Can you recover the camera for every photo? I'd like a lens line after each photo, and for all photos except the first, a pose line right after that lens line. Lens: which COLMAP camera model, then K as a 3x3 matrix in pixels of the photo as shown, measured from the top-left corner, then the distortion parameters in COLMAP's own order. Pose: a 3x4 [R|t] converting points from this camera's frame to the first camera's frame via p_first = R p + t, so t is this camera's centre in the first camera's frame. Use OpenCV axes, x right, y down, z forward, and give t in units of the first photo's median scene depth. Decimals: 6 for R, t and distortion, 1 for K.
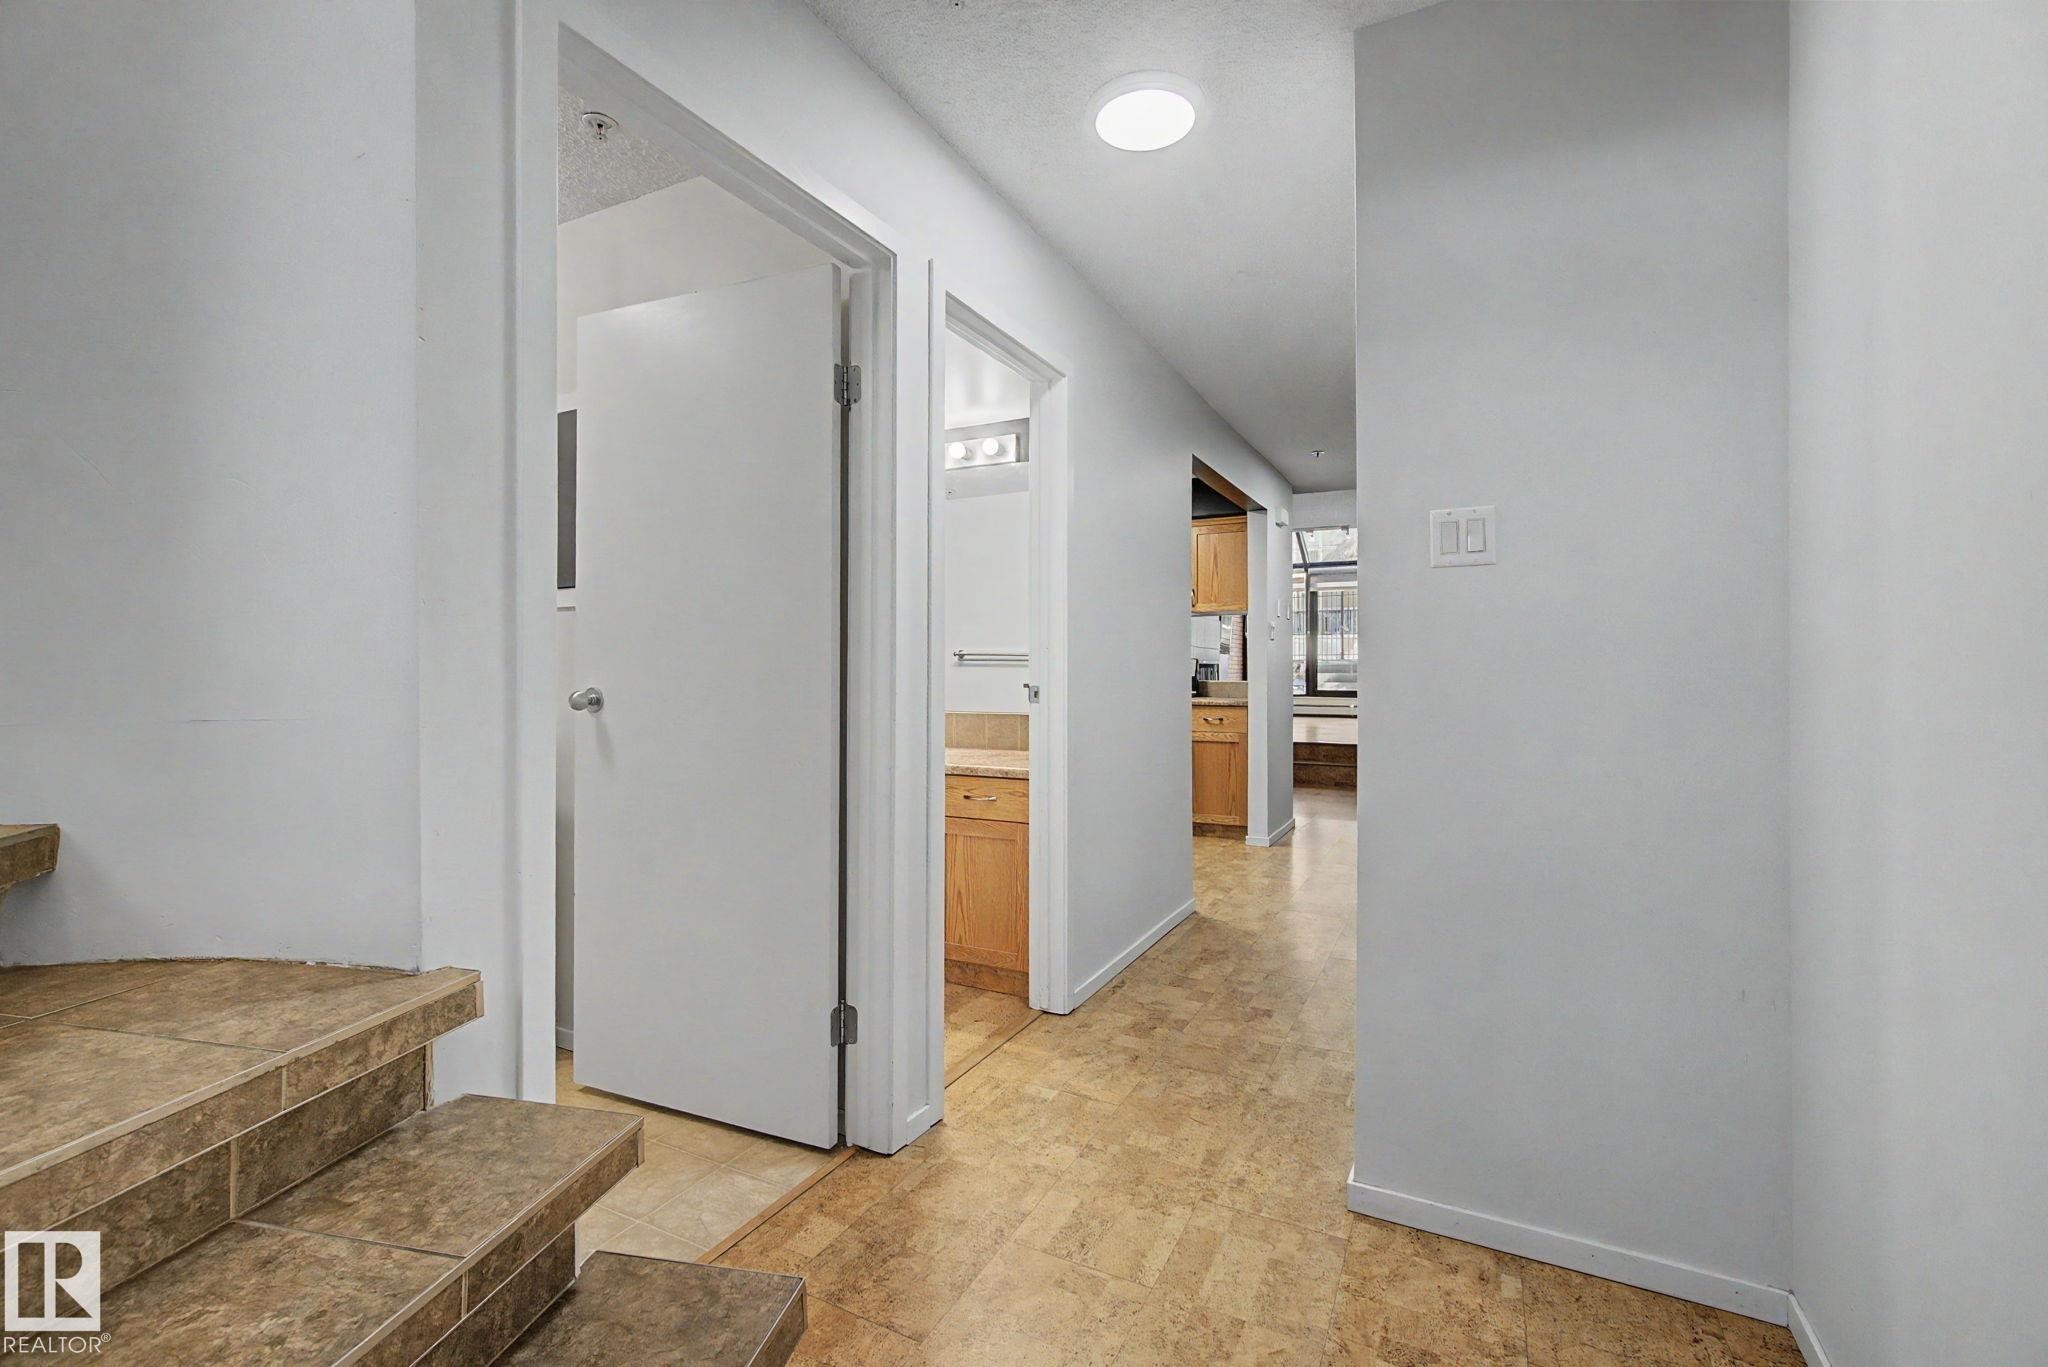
lens RADIAL K [[895.3, 0, 1024.0], [0, 895.3, 683.5], [0, 0, 1]] dist [-0.001959, -0.000104]
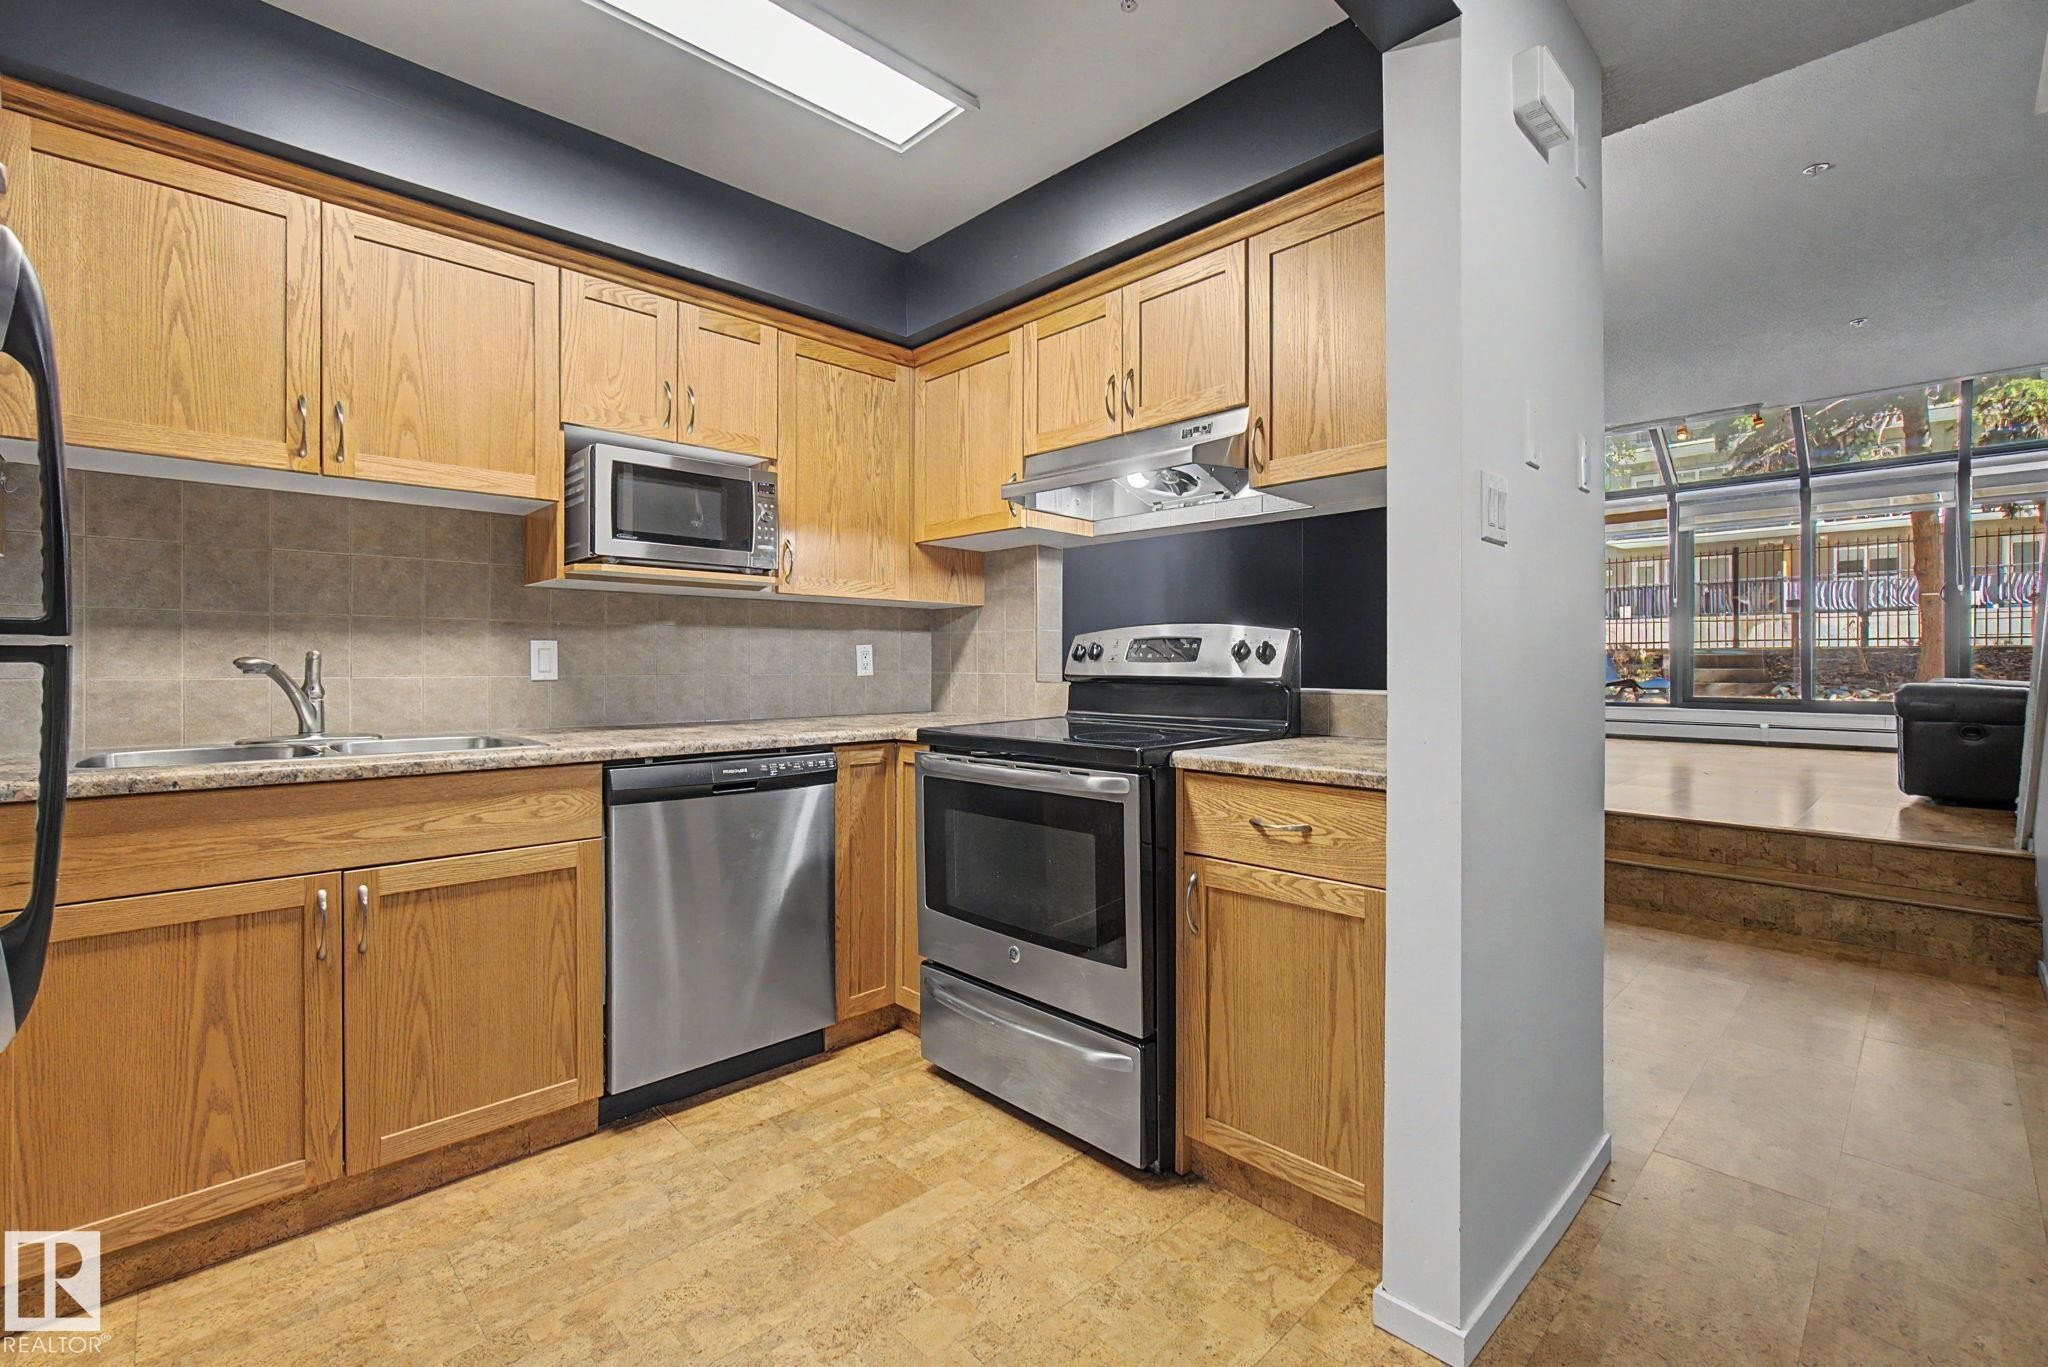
lens RADIAL K [[895.3, 0, 1024.0], [0, 895.3, 683.5], [0, 0, 1]] dist [-0.001959, -0.000104]
pose [[0.947660, 0.001131, -0.319280, 0.372535], [-0.000378, 0.999997, 0.002420, -0.012725], [0.319282, -0.002173, 0.947657, 1.144137]]
